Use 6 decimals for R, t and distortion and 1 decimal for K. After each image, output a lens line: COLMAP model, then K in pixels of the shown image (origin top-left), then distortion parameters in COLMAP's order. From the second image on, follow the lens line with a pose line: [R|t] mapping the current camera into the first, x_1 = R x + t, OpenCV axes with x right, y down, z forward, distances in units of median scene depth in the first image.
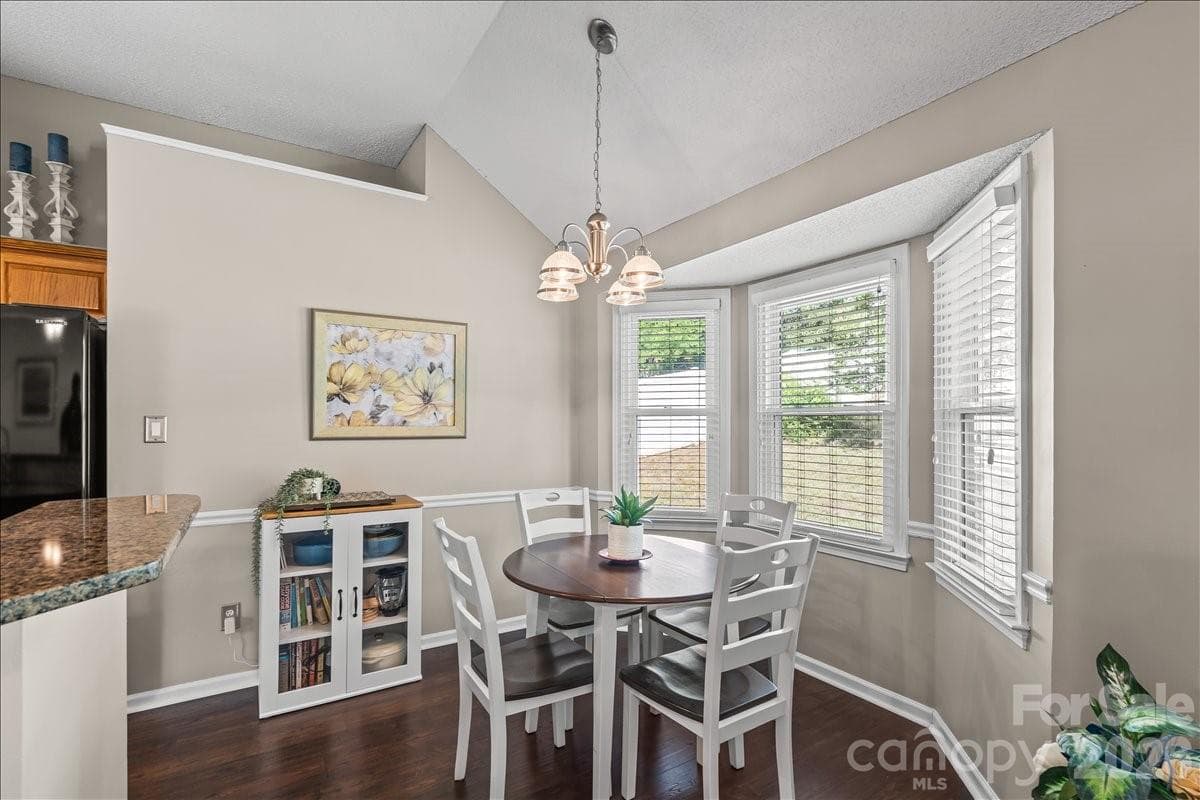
lens RADIAL K [[548.1, 0, 594.8], [0, 548.1, 404.3], [0, 0, 1]] dist [-0.000011, 0.000087]
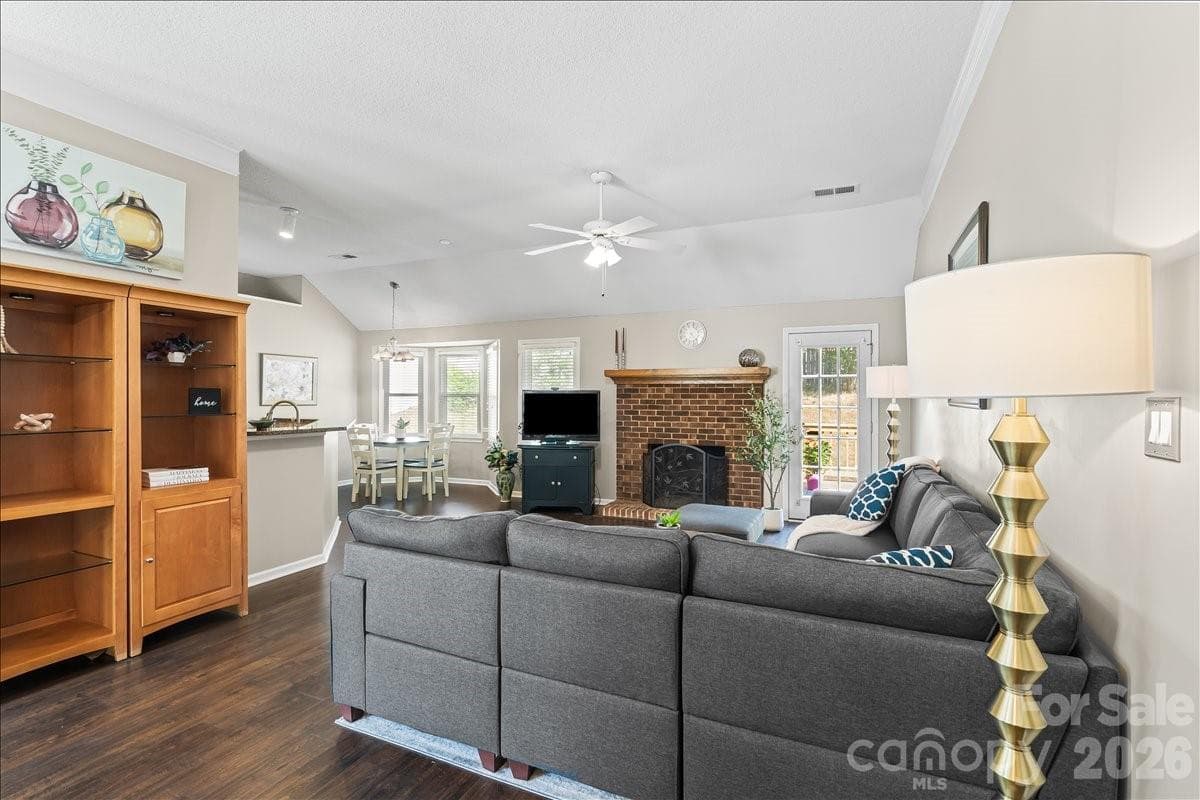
lens RADIAL K [[548.1, 0, 594.8], [0, 548.1, 404.3], [0, 0, 1]] dist [-0.000011, 0.000087]
pose [[0.832886, -0.006987, 0.553401, -0.632795], [-0.016059, 0.999194, 0.036785, -0.058581], [-0.553212, -0.039525, 0.832102, -1.923651]]
